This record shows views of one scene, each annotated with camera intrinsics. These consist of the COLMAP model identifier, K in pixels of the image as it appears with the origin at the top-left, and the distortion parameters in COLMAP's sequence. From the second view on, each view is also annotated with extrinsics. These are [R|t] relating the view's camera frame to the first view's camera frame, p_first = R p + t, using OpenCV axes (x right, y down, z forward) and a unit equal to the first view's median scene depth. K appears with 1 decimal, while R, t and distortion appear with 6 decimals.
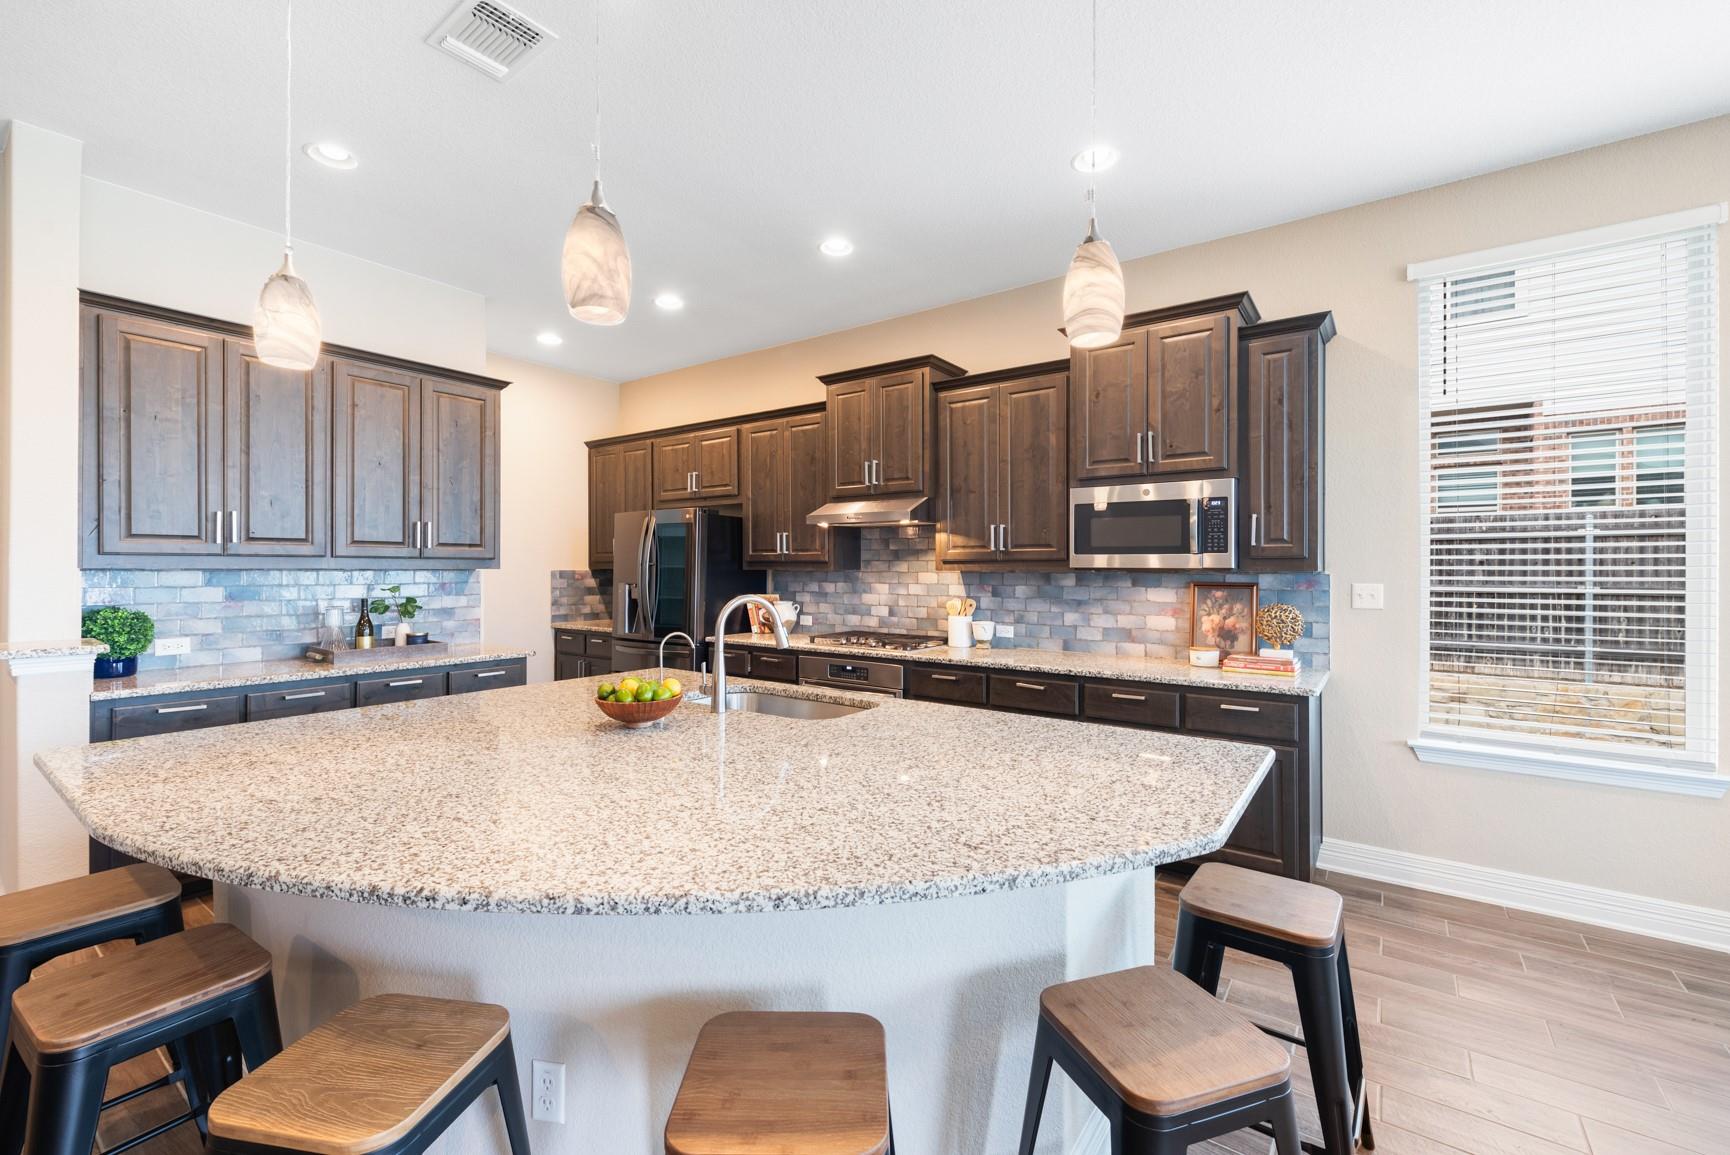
lens RADIAL K [[715.3, 0, 865.1], [0, 715.3, 570.2], [0, 0, 1]] dist [0.003002, 0.000037]
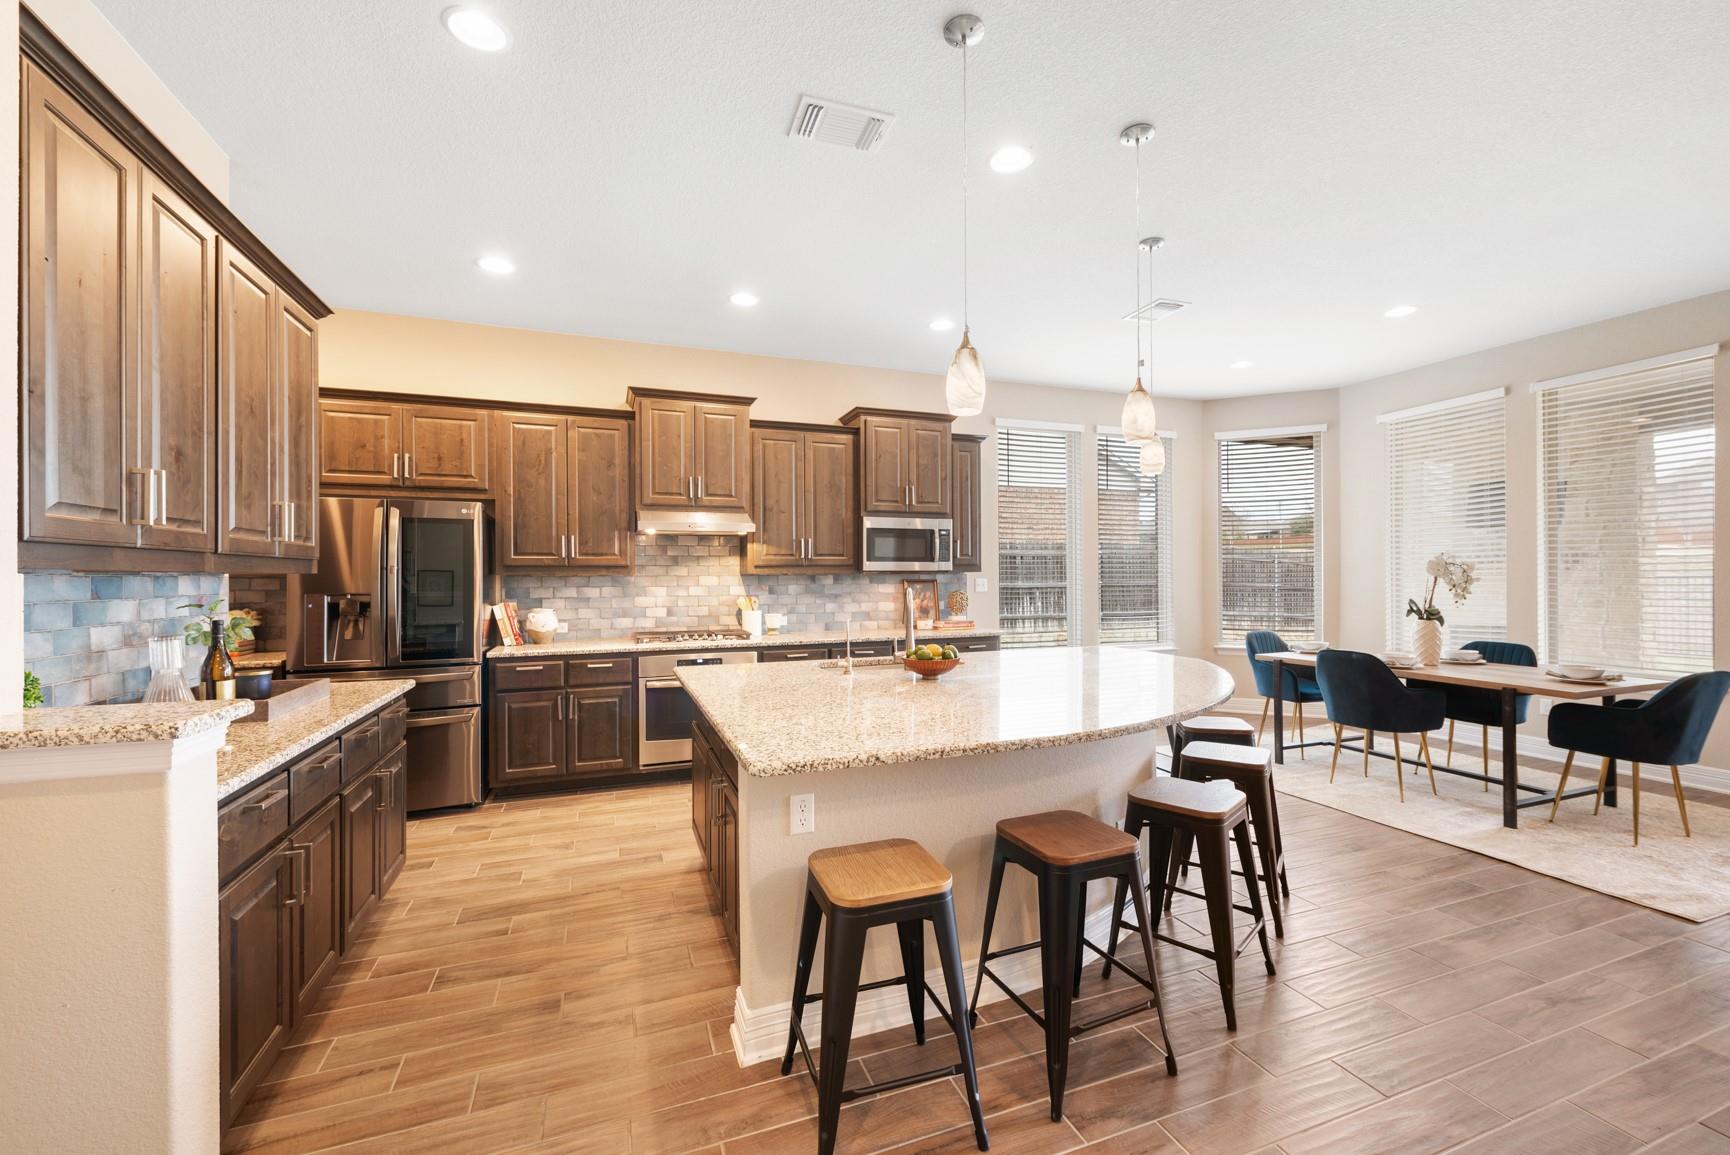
lens RADIAL K [[715.3, 0, 864.4], [0, 715.3, 573.2], [0, 0, 1]] dist [0.003002, 0.000037]
pose [[0.546830, -0.003436, 0.837236, -0.830573], [0.009877, 0.999948, -0.002347, 0.004592], [-0.837185, 0.009553, 0.546836, 0.174072]]
